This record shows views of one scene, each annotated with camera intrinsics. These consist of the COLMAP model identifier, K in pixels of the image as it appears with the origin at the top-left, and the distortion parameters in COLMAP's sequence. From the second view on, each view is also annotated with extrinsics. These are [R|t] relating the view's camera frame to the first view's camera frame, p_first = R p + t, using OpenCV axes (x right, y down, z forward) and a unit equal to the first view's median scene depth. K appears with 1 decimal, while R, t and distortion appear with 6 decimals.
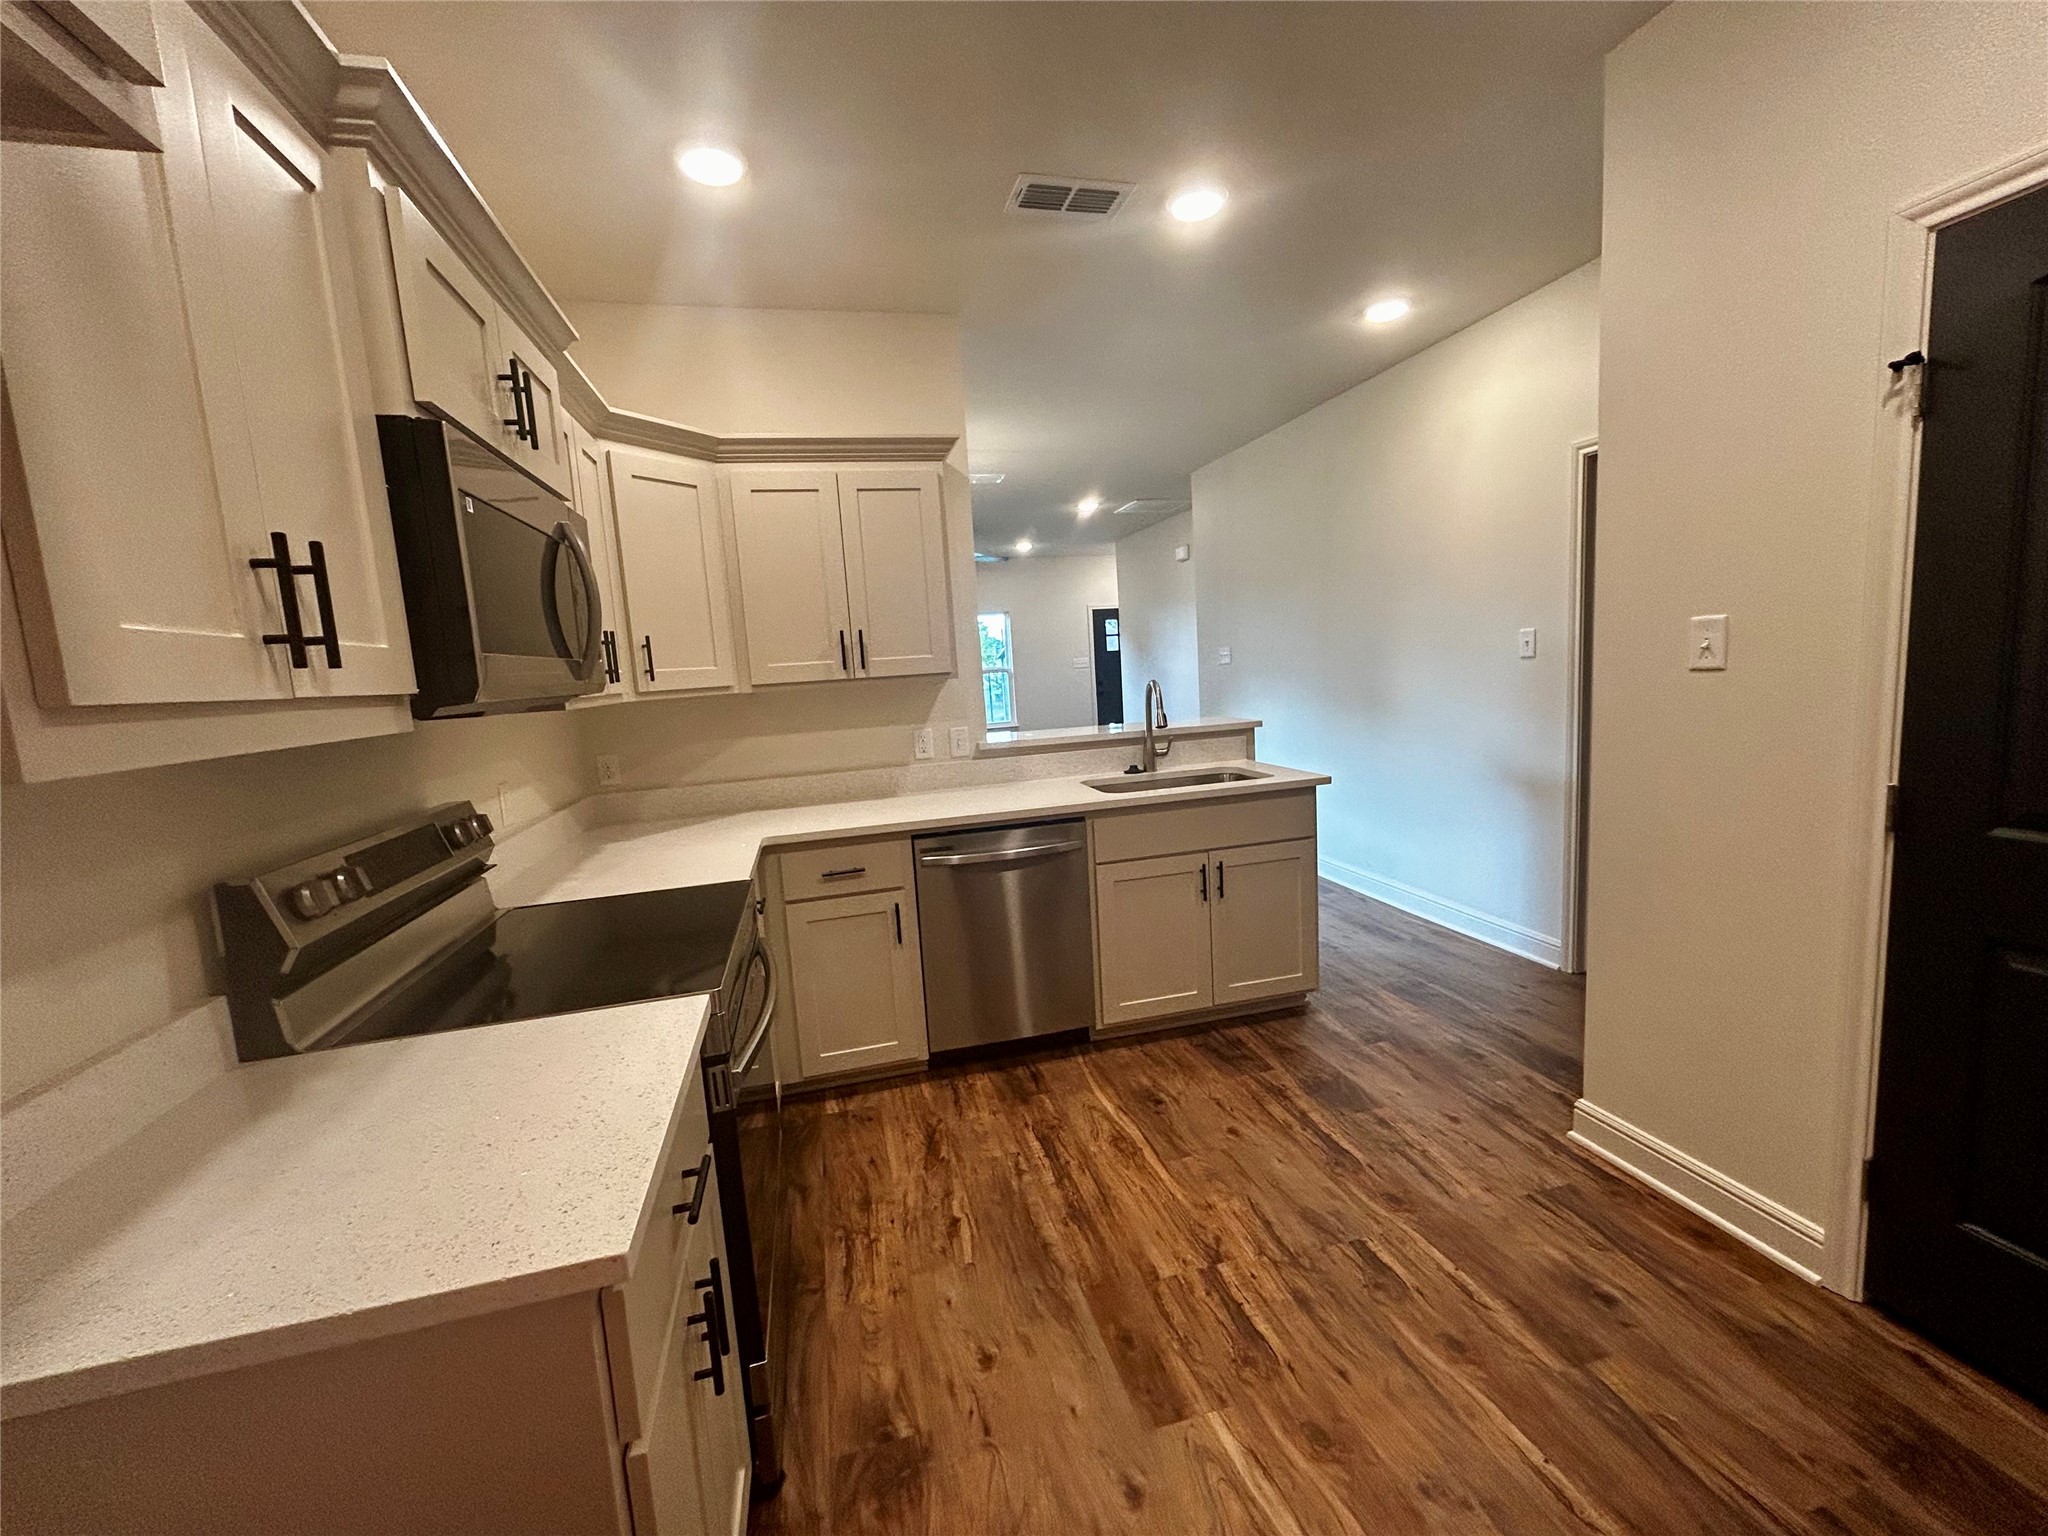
lens RADIAL K [[828.4, 0, 1024.0], [0, 828.4, 768.0], [0, 0, 1]] dist [-0.000404, 0.000585]
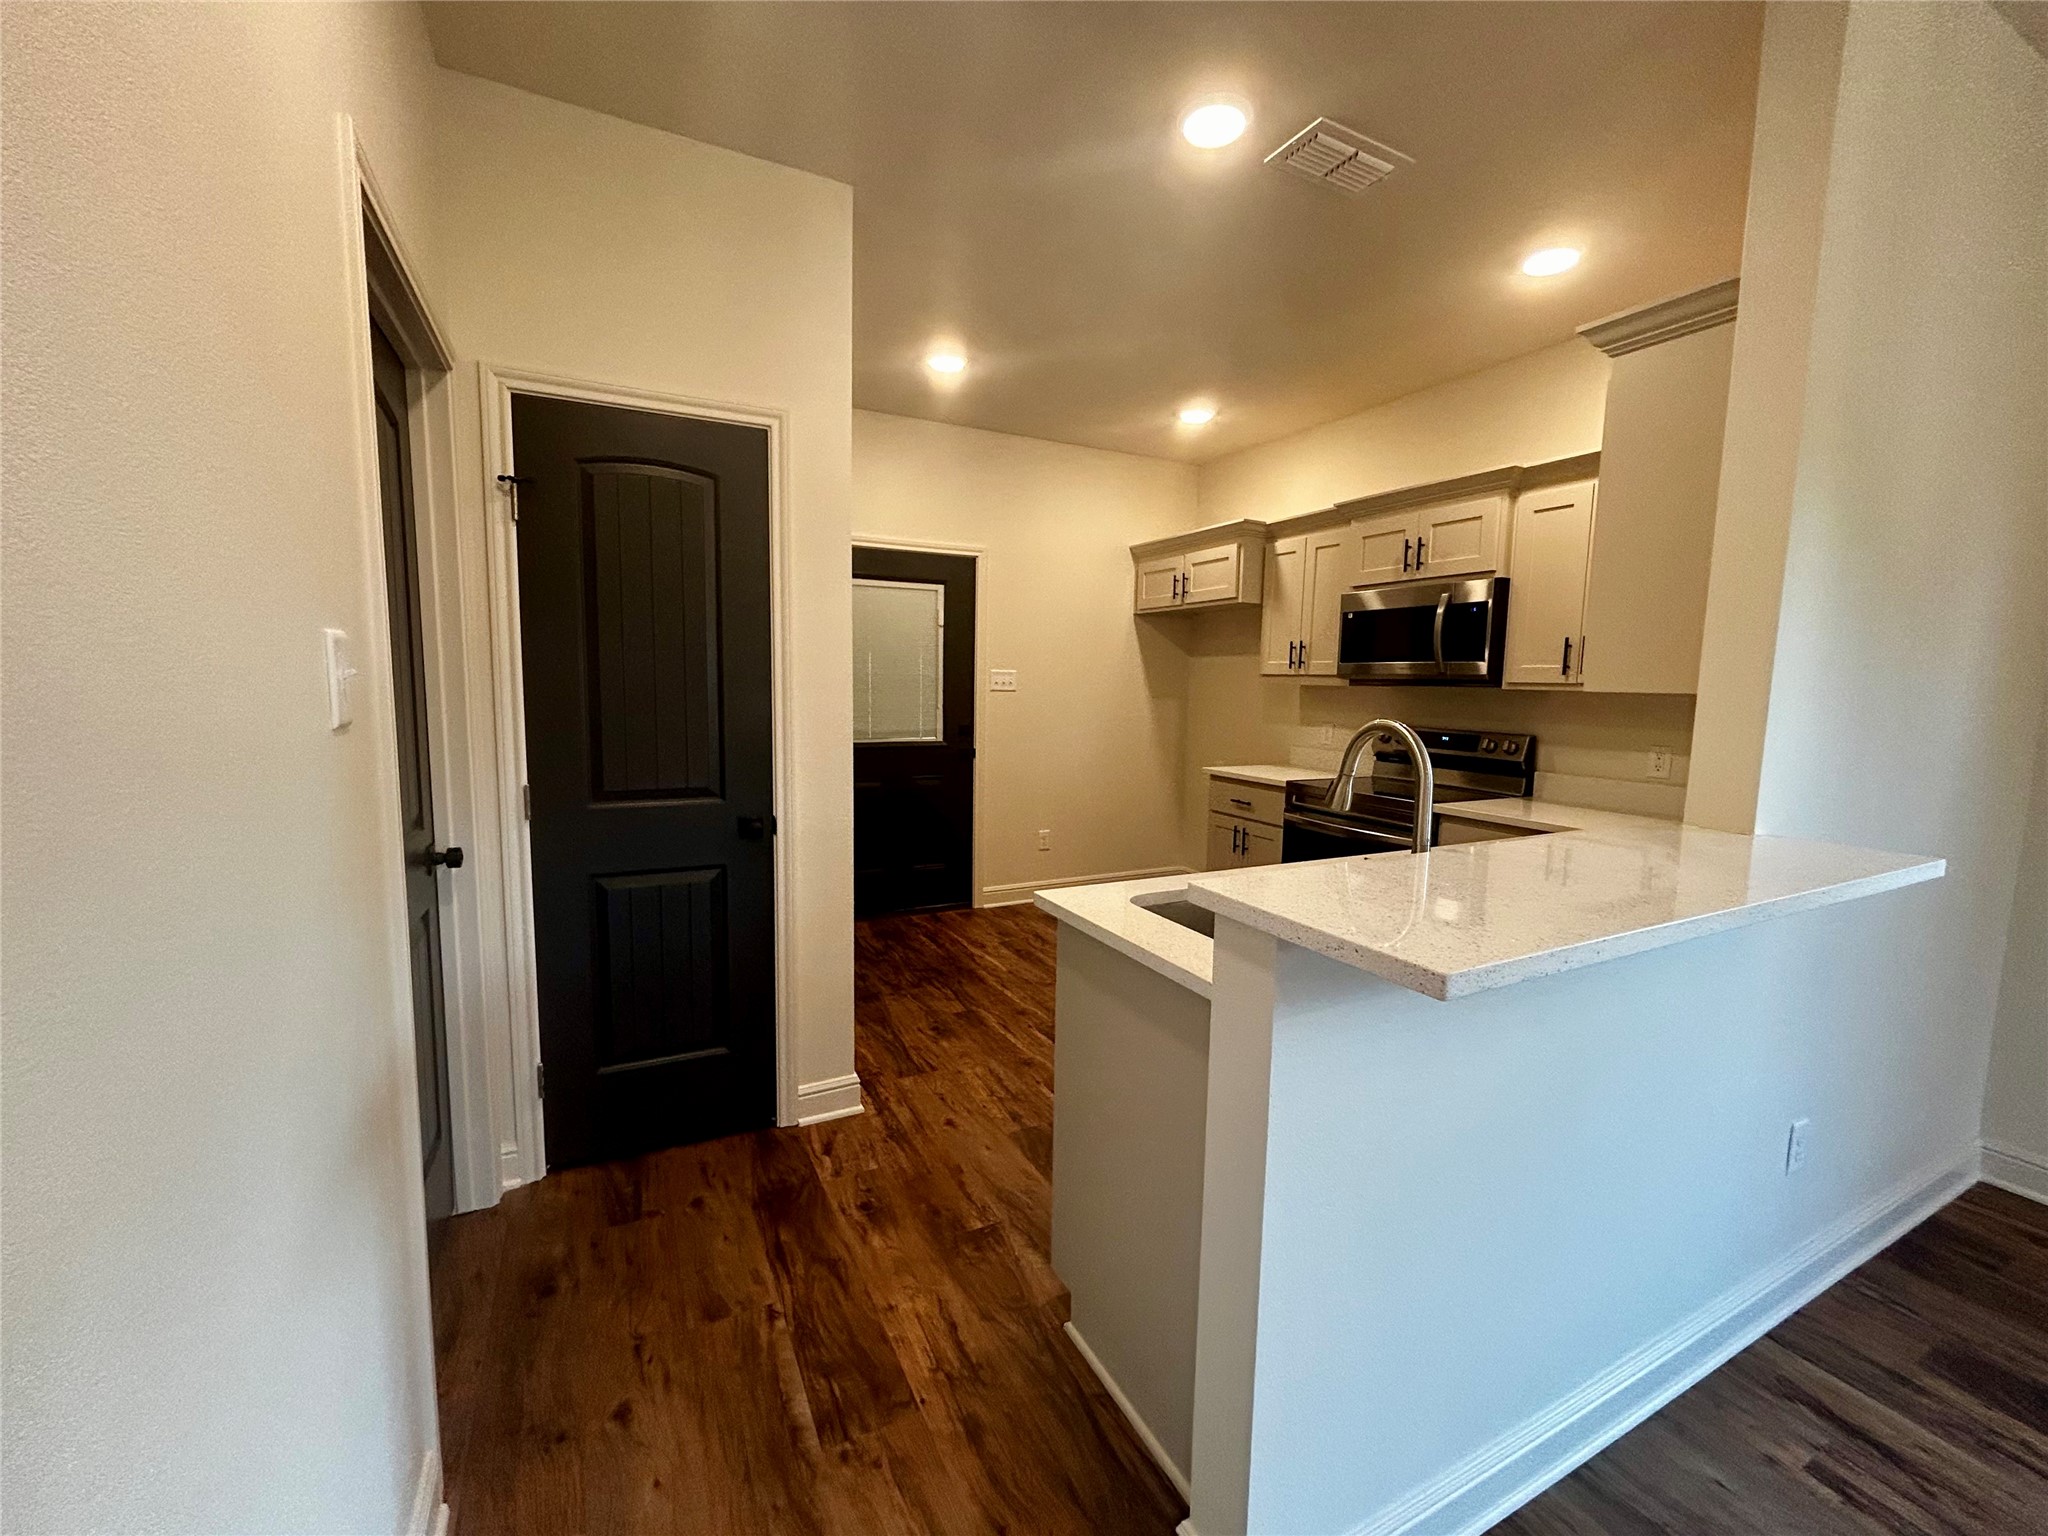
lens RADIAL K [[828.4, 0, 1024.0], [0, 828.4, 768.0], [0, 0, 1]] dist [-0.000404, 0.000585]
pose [[-0.974406, 0.064239, -0.215422, 0.763665], [0.010991, 0.970768, 0.239769, -0.324318], [0.224527, 0.231265, -0.946628, 2.337009]]
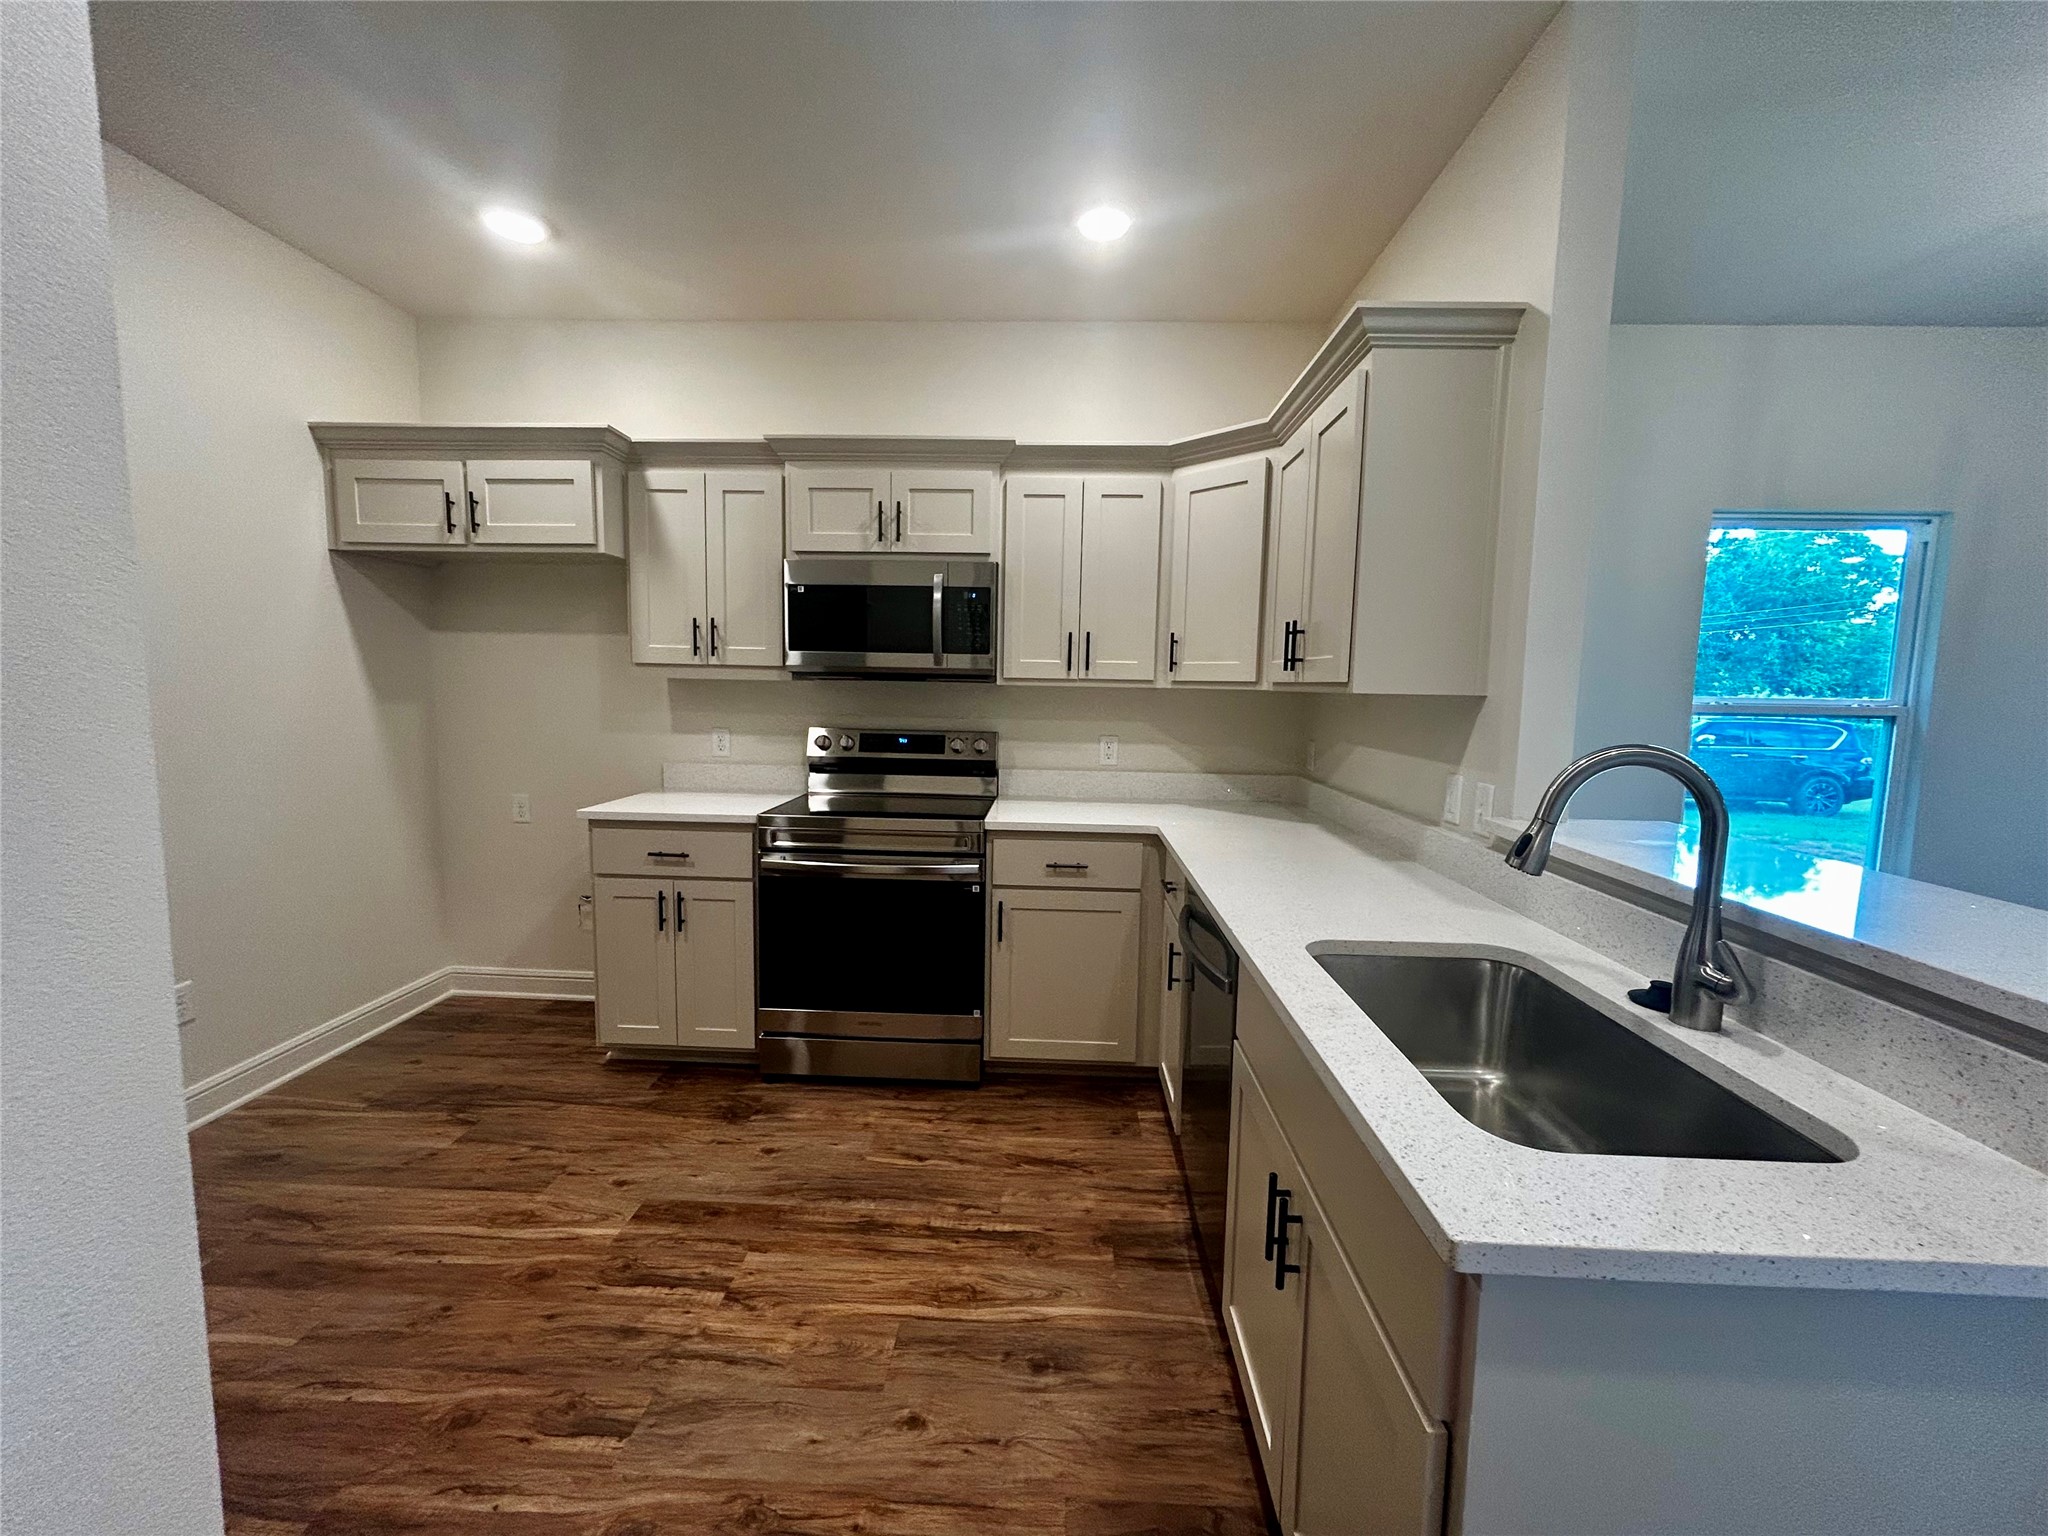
lens RADIAL K [[824.4, 0, 1027.2], [0, 824.4, 771.9], [0, 0, 1]] dist [0.000706, 0.000370]
pose [[-0.280634, 0.153599, -0.947445, 0.914580], [-0.121759, 0.973440, 0.193879, -0.215391], [0.952060, 0.169769, -0.254479, 1.417488]]
